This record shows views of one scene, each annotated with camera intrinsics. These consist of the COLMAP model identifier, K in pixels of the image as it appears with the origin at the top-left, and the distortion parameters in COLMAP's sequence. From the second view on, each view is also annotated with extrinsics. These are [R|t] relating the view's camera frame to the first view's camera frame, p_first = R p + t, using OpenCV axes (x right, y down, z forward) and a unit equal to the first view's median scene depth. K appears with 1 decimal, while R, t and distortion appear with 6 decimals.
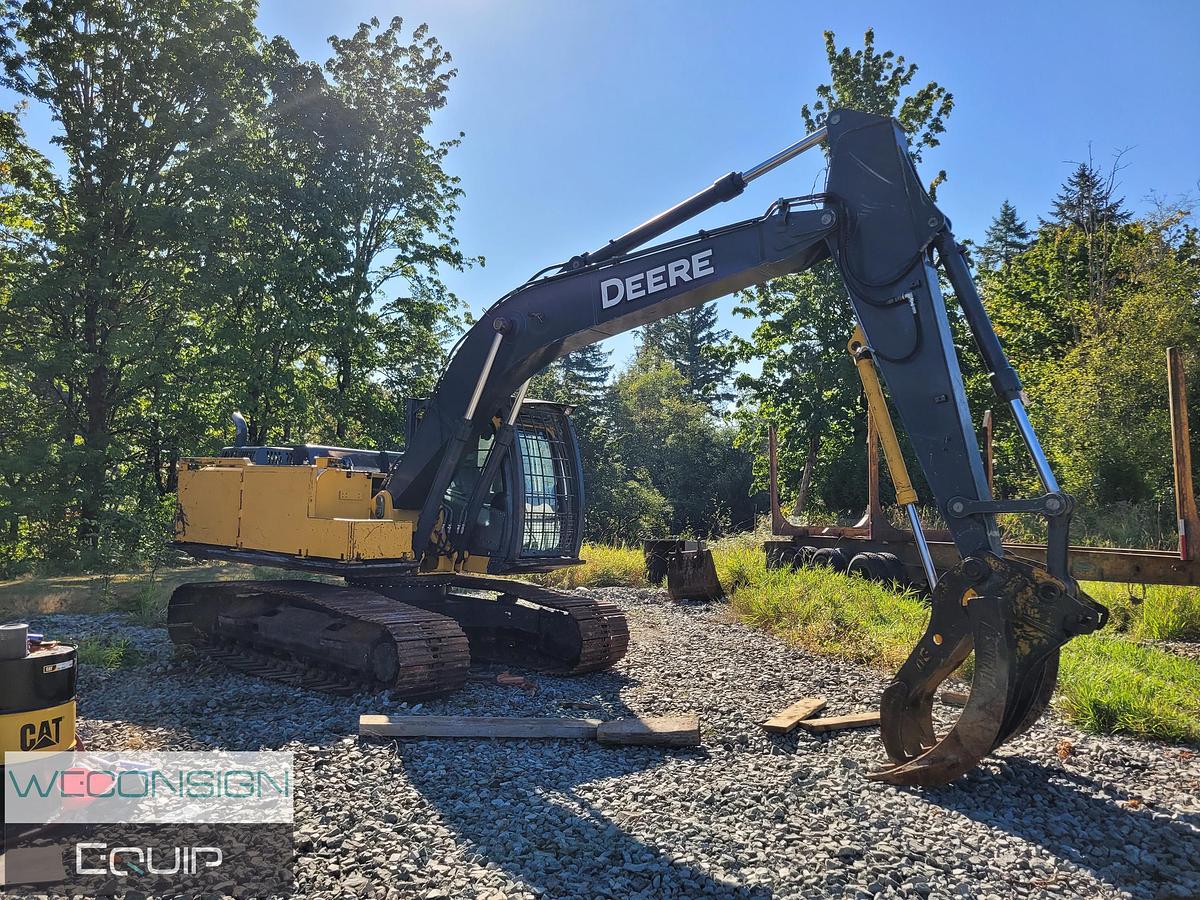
lens RADIAL K [[904.4, 0, 598.0], [0, 904.4, 454.1], [0, 0, 1]] dist [0.049754, -0.033054]
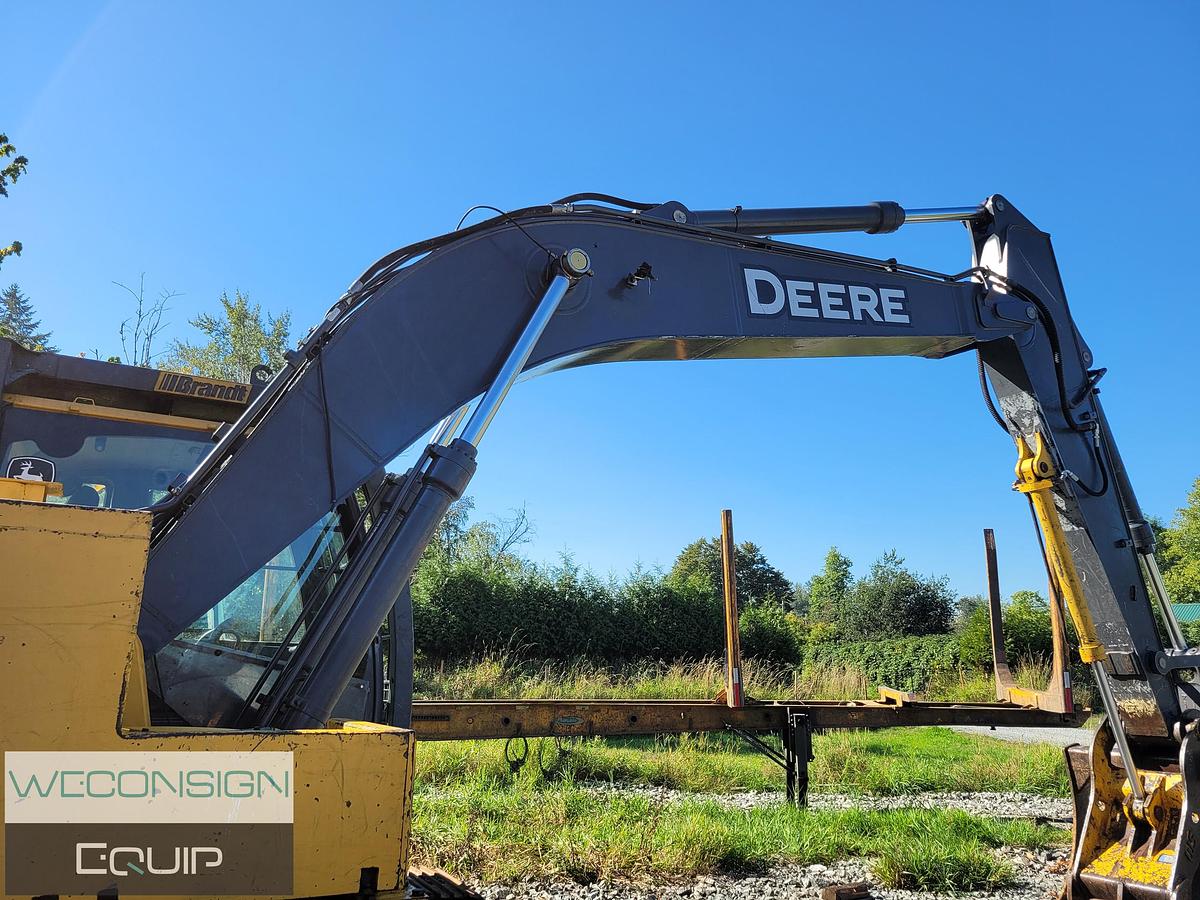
lens RADIAL K [[904.4, 0, 598.0], [0, 904.4, 454.1], [0, 0, 1]] dist [0.049754, -0.033054]
pose [[0.396272, 0.193169, 0.897583, -0.535246], [-0.049606, 0.980694, -0.189155, 0.041184], [-0.916792, 0.030431, 0.398204, 0.867433]]
